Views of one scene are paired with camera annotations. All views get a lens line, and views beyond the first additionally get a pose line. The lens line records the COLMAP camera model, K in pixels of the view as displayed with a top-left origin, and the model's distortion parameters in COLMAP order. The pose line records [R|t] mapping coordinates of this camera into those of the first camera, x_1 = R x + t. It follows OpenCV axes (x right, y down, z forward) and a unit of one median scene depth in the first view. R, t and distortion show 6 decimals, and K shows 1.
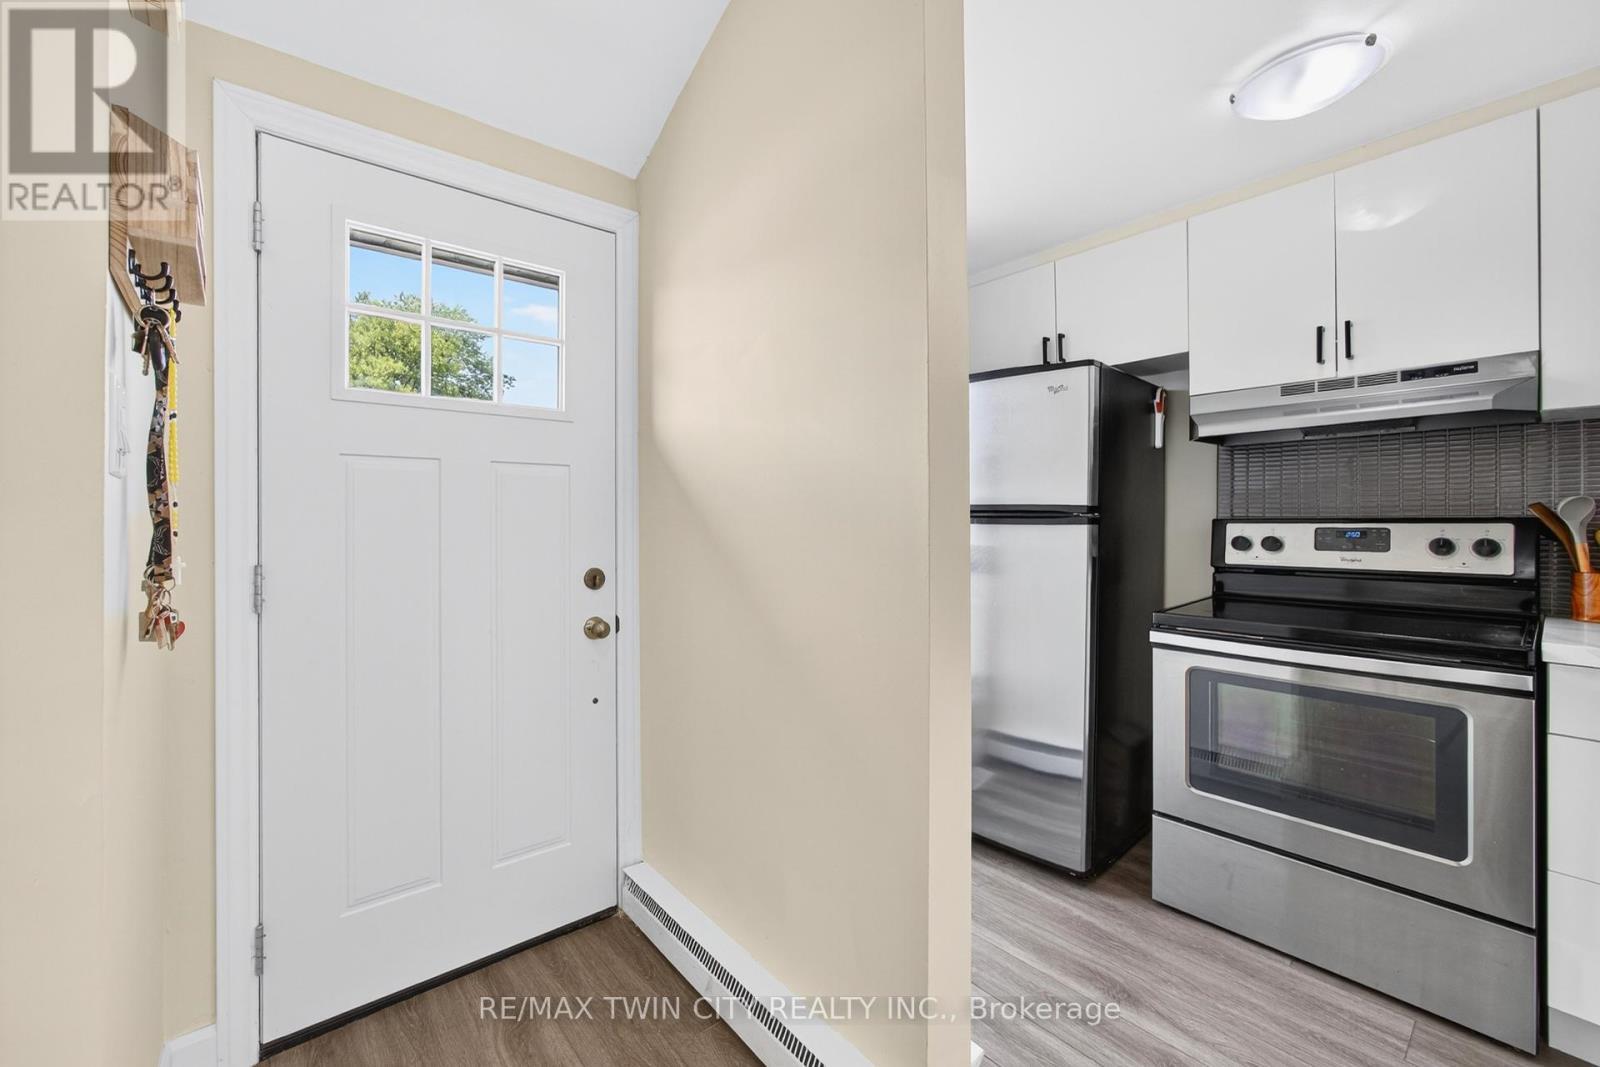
lens RADIAL K [[664.3, 0, 749.7], [0, 664.3, 523.0], [0, 0, 1]] dist [-0.004336, 0.004167]
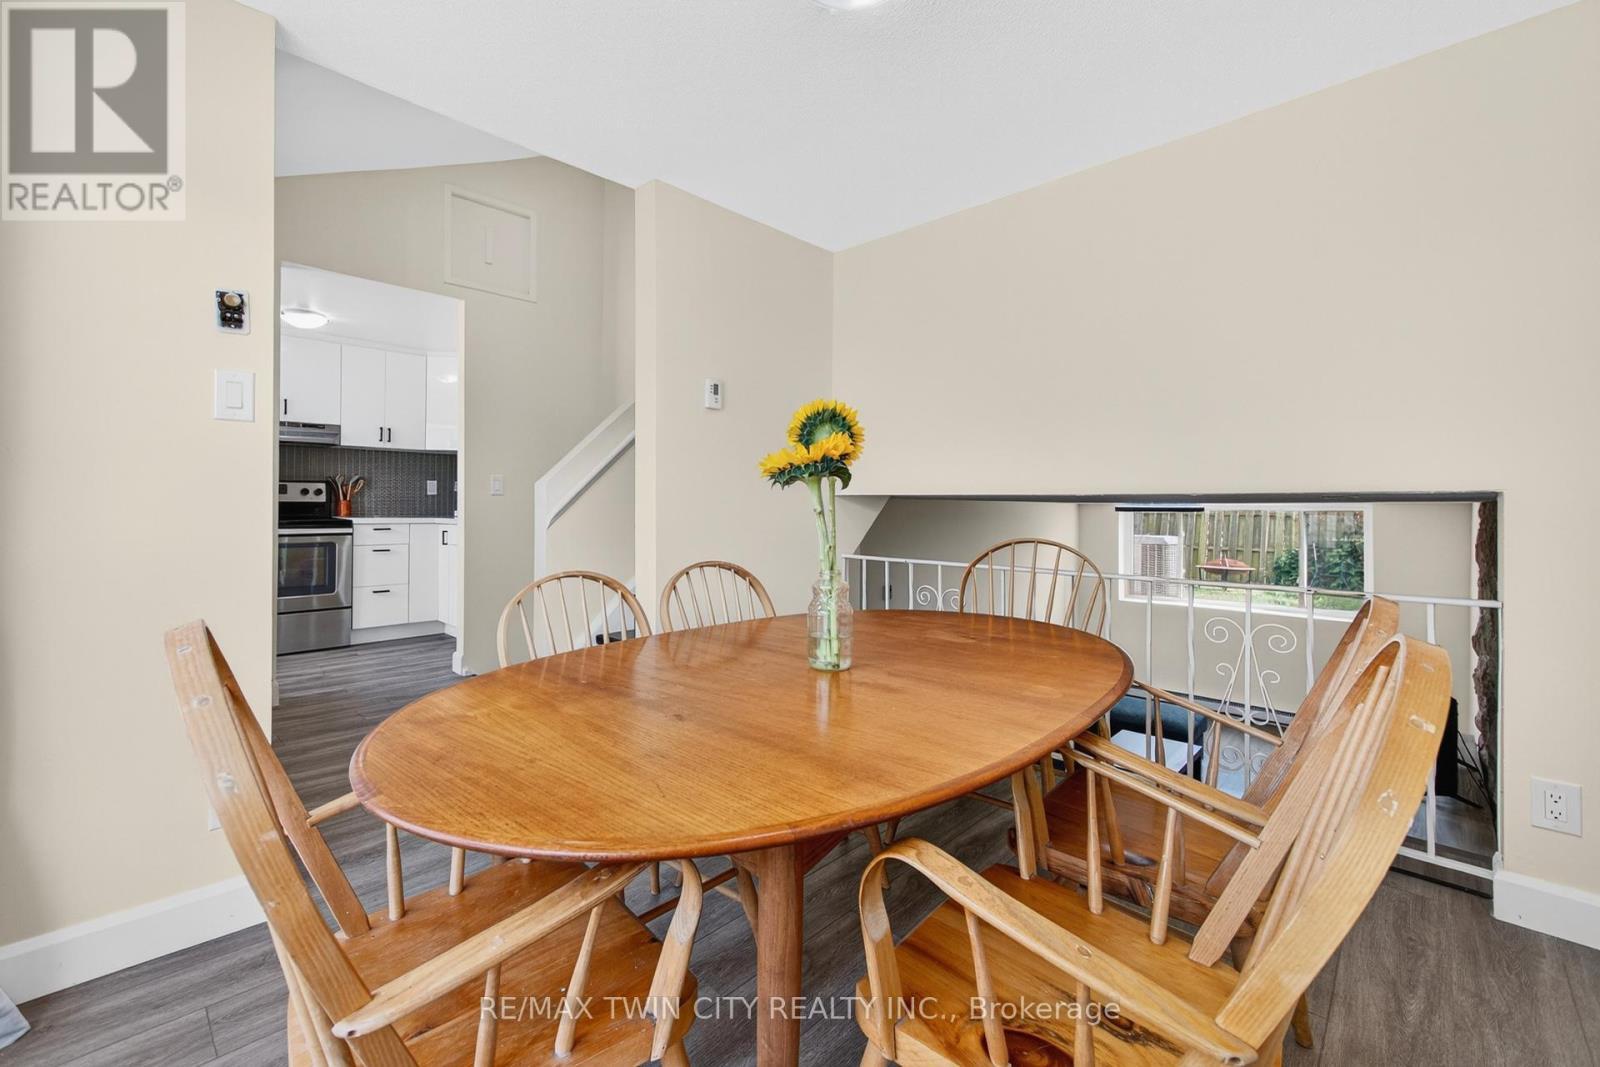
lens RADIAL K [[691.5, 0, 769.5], [0, 691.5, 509.0], [0, 0, 1]] dist [-0.003177, -0.000105]
pose [[-0.100850, -0.002392, 0.994899, -1.732848], [-0.003943, 0.999990, 0.002004, 0.086514], [-0.994894, -0.003720, -0.100859, -0.504156]]
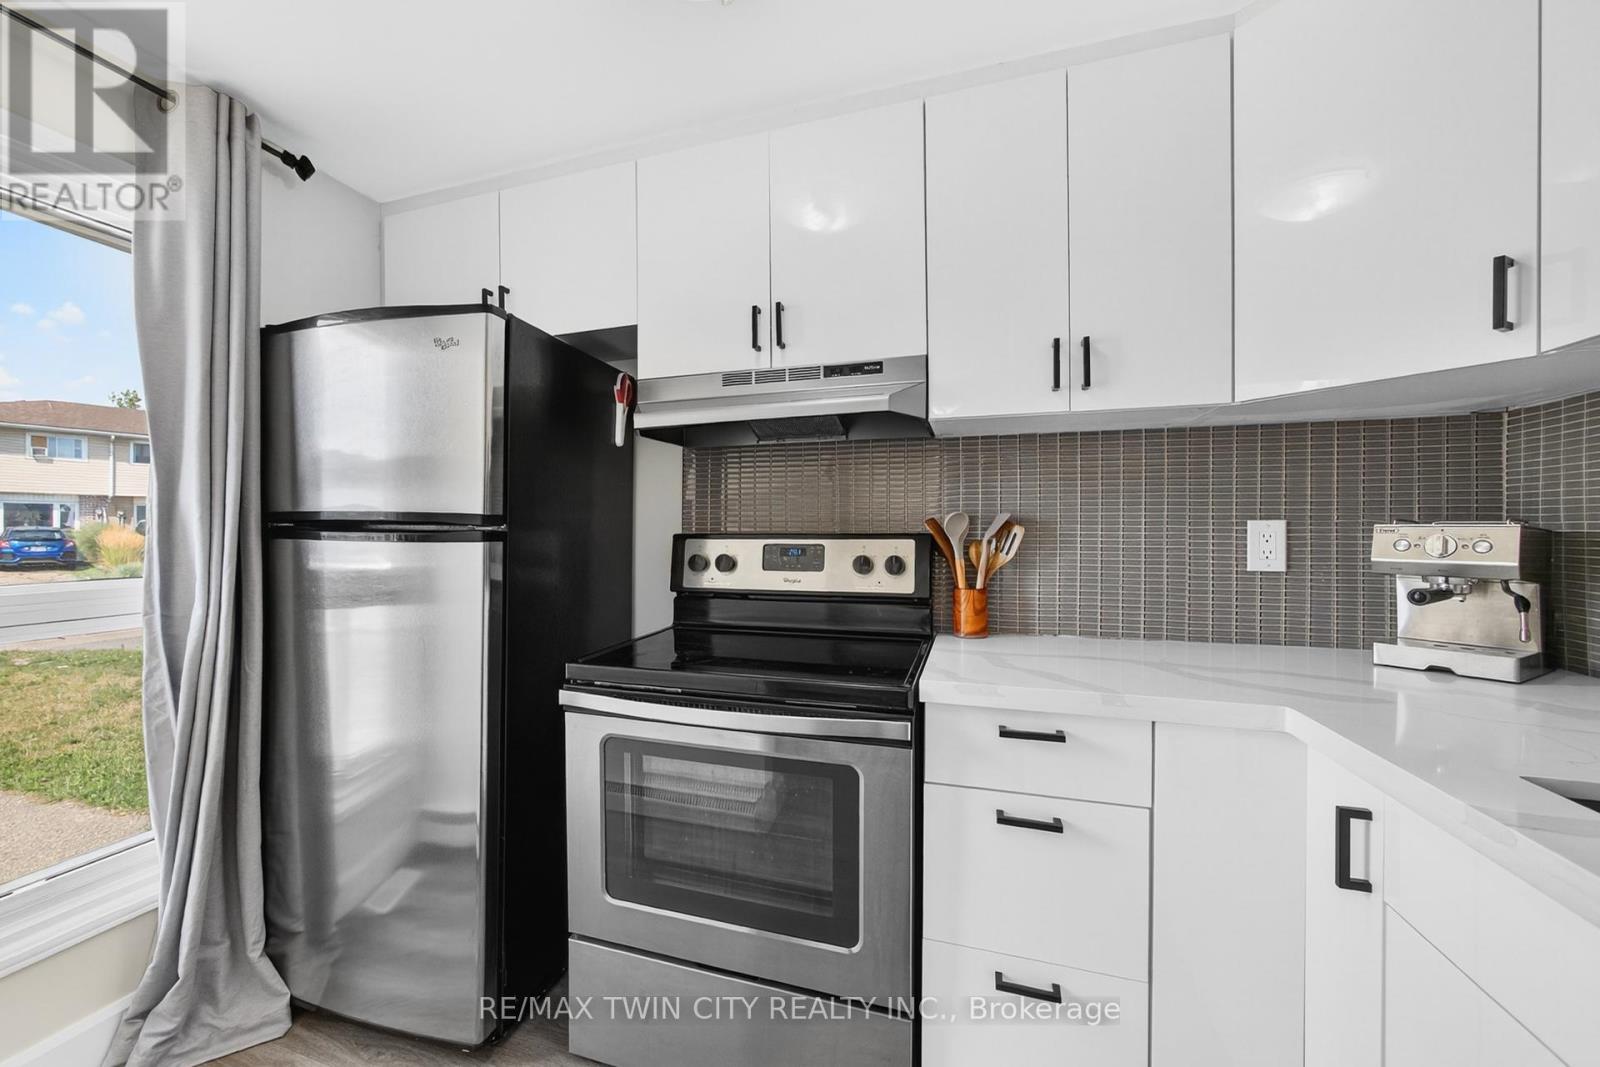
lens RADIAL K [[664.3, 0, 748.8], [0, 664.3, 533.4], [0, 0, 1]] dist [-0.004336, 0.004167]
pose [[0.852553, 0.000935, 0.522639, 0.399630], [-0.001212, 0.999999, 0.000189, -0.007413], [-0.522639, -0.000795, 0.852554, 0.276969]]
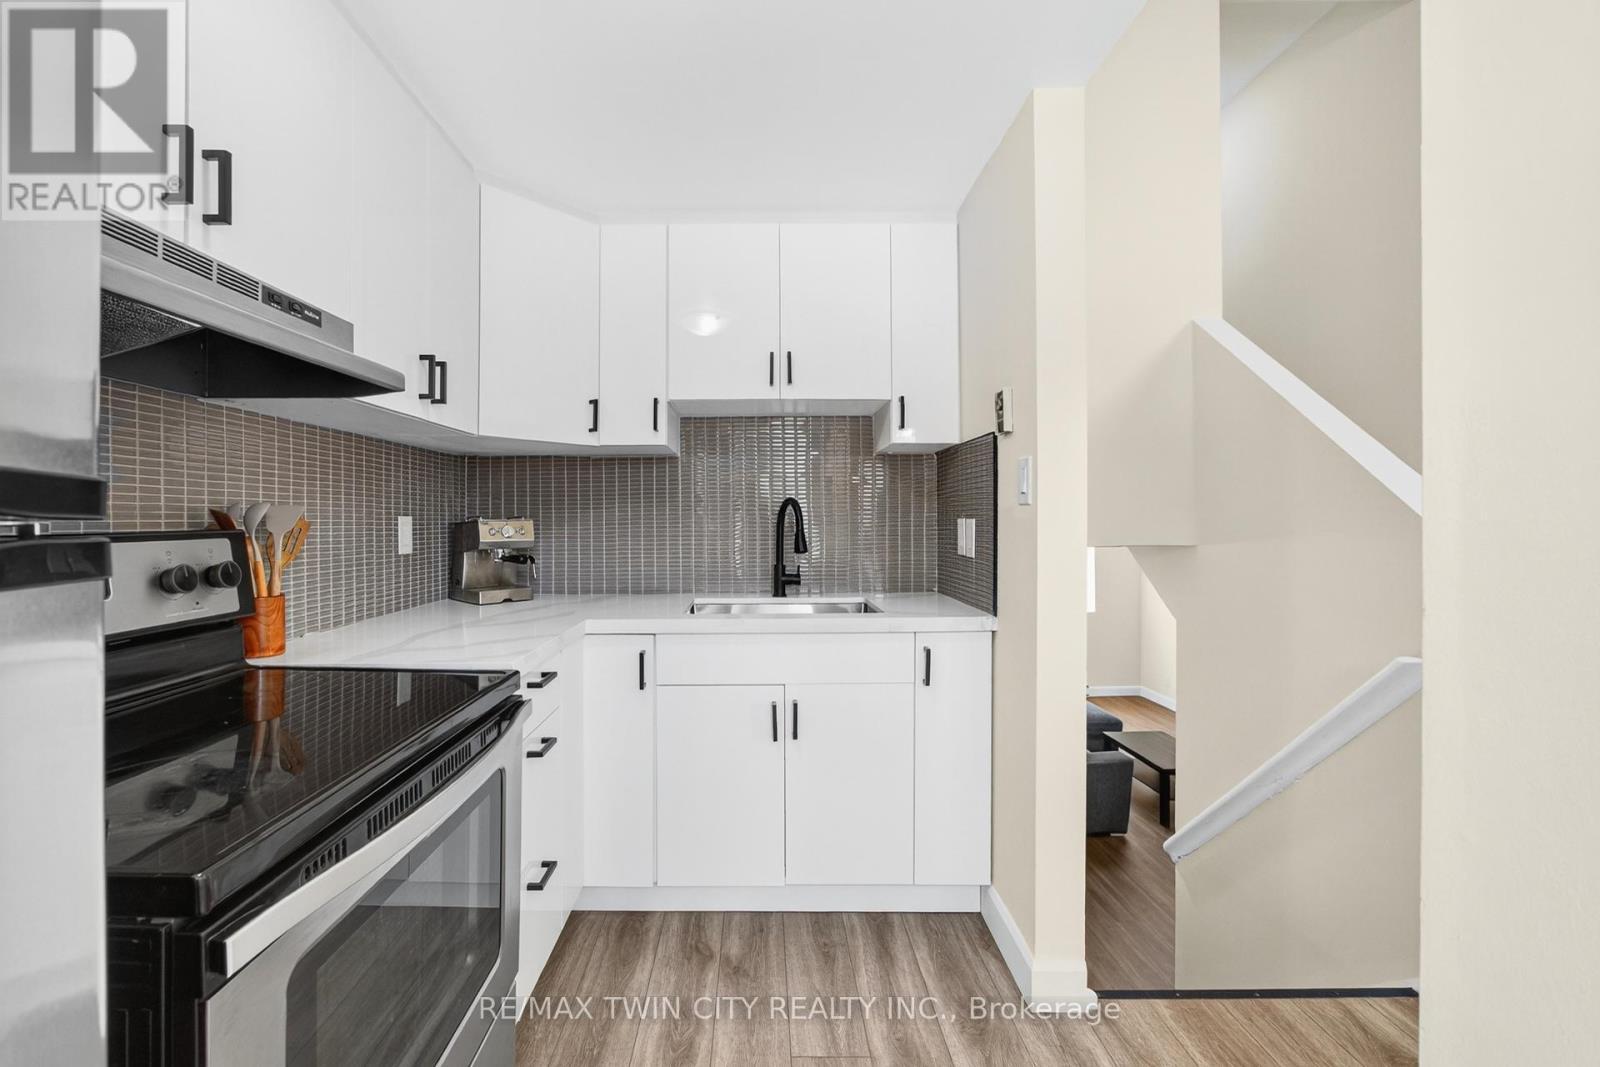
lens RADIAL K [[664.3, 0, 763.3], [0, 664.3, 519.6], [0, 0, 1]] dist [-0.004336, 0.004167]
pose [[-0.783723, 0.006882, 0.621073, 0.238224], [0.009679, 0.999953, 0.001134, -0.013740], [-0.621035, 0.006901, -0.783752, 1.086081]]
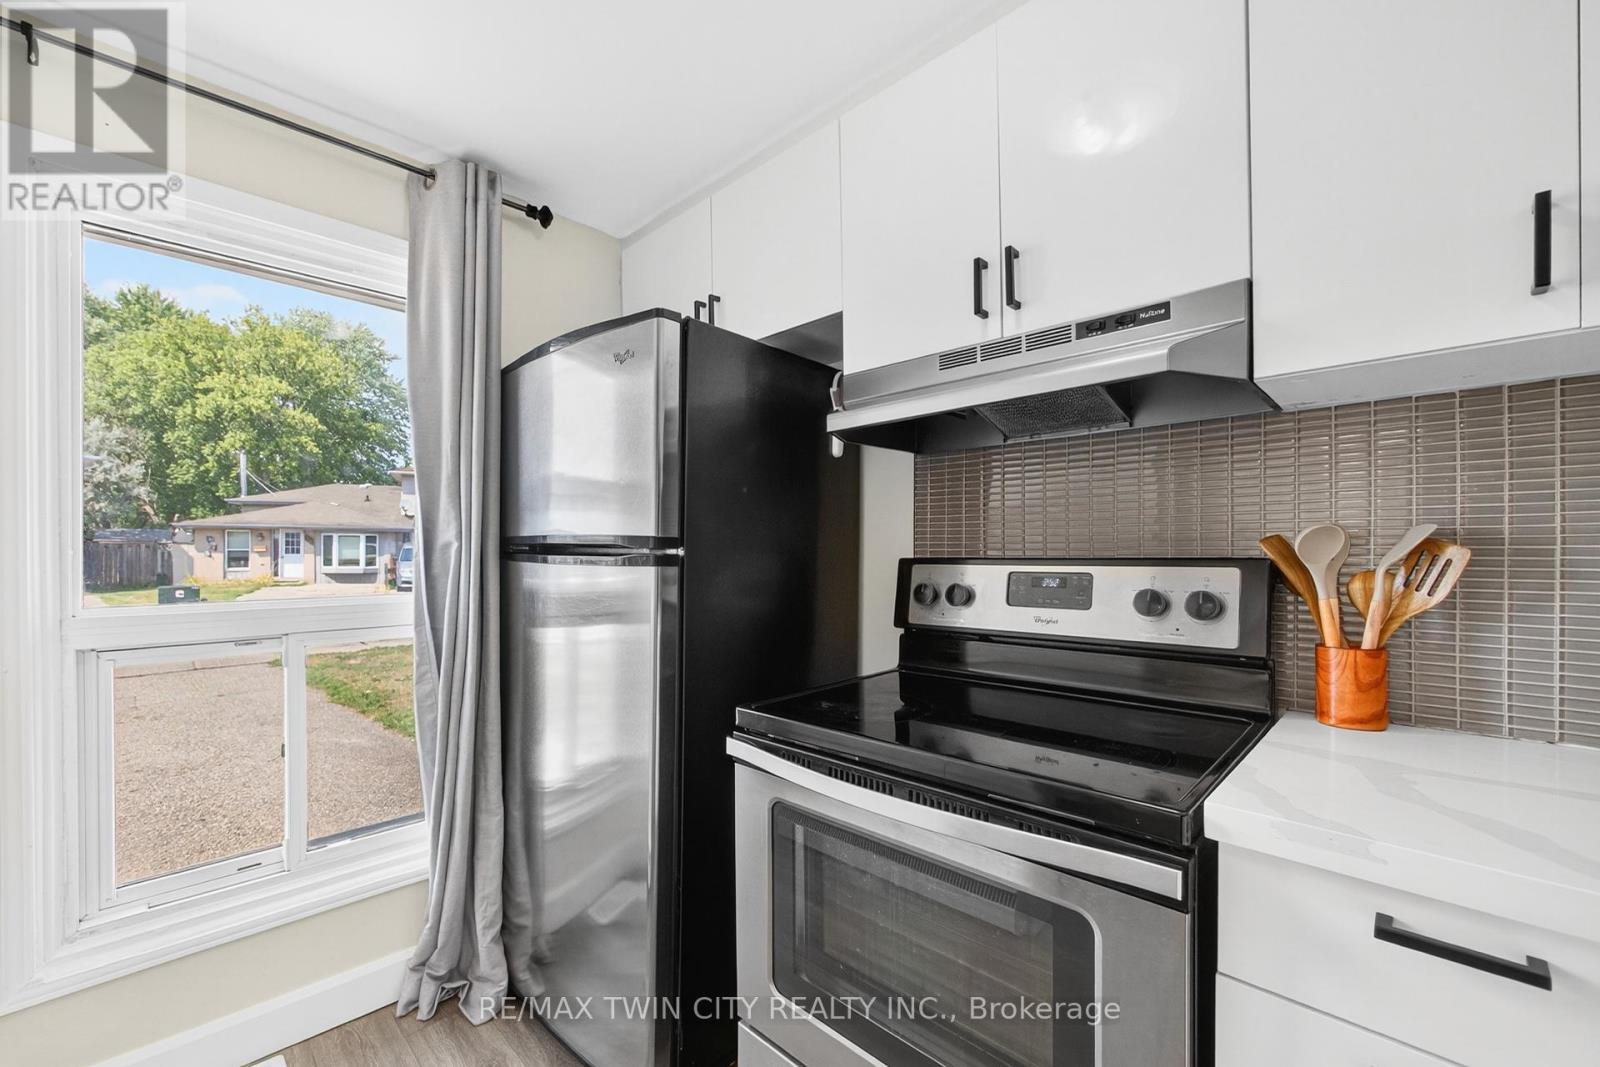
lens RADIAL K [[664.3, 0, 753.5], [0, 664.3, 557.9], [0, 0, 1]] dist [-0.004336, 0.004167]
pose [[0.995434, 0.006421, 0.095241, 0.565406], [-0.006240, 0.999978, -0.002197, -0.004490], [-0.095253, 0.001592, 0.995452, 0.372801]]
